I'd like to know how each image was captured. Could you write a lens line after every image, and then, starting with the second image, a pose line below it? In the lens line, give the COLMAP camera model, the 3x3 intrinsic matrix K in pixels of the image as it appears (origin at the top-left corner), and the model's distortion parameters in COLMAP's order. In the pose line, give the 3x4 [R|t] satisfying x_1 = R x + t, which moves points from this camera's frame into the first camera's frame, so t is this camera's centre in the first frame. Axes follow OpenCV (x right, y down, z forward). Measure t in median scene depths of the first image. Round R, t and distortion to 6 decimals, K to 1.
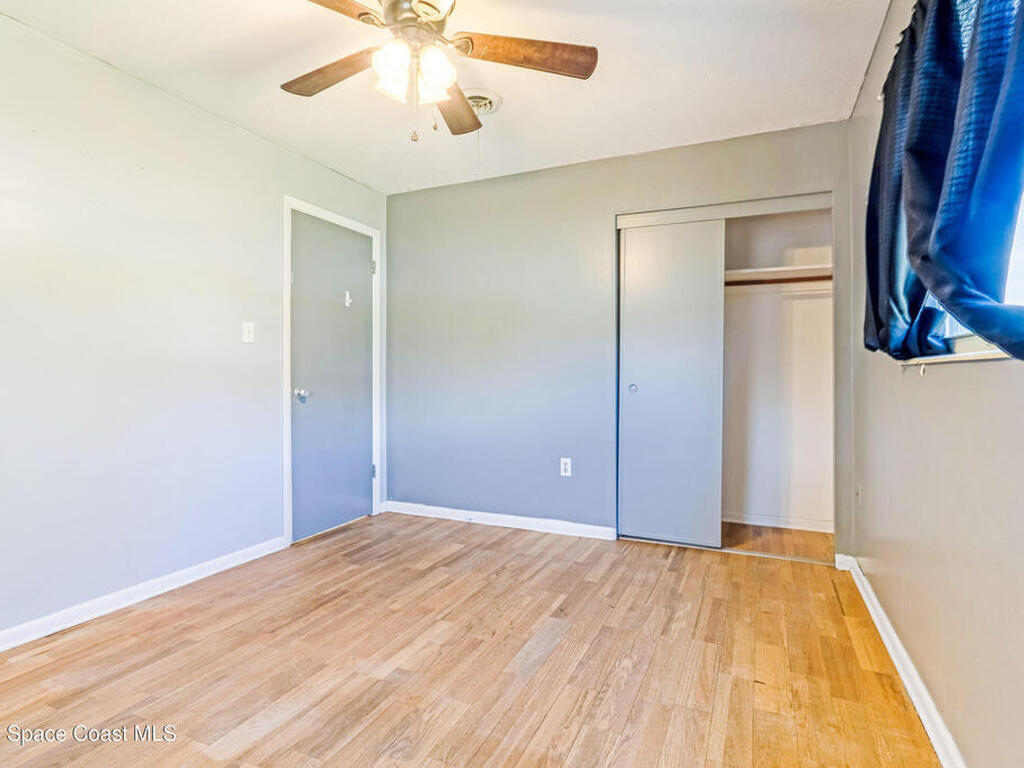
lens RADIAL K [[535.5, 0, 511.7], [0, 535.5, 379.7], [0, 0, 1]] dist [-0.004002, 0.000687]
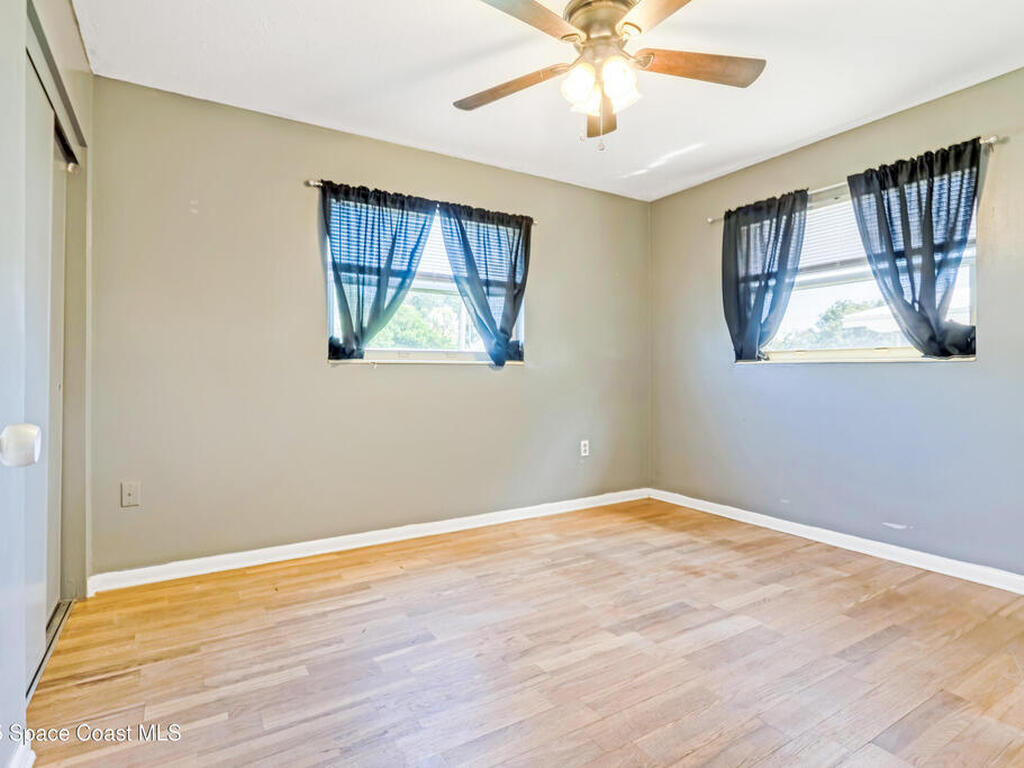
lens RADIAL K [[535.5, 0, 511.6], [0, 535.5, 379.3], [0, 0, 1]] dist [-0.004002, 0.000687]
pose [[-0.832041, -0.004657, 0.554695, -0.514531], [0.006657, 0.999809, 0.018380, -0.005169], [-0.554674, 0.018986, -0.831851, 1.628873]]
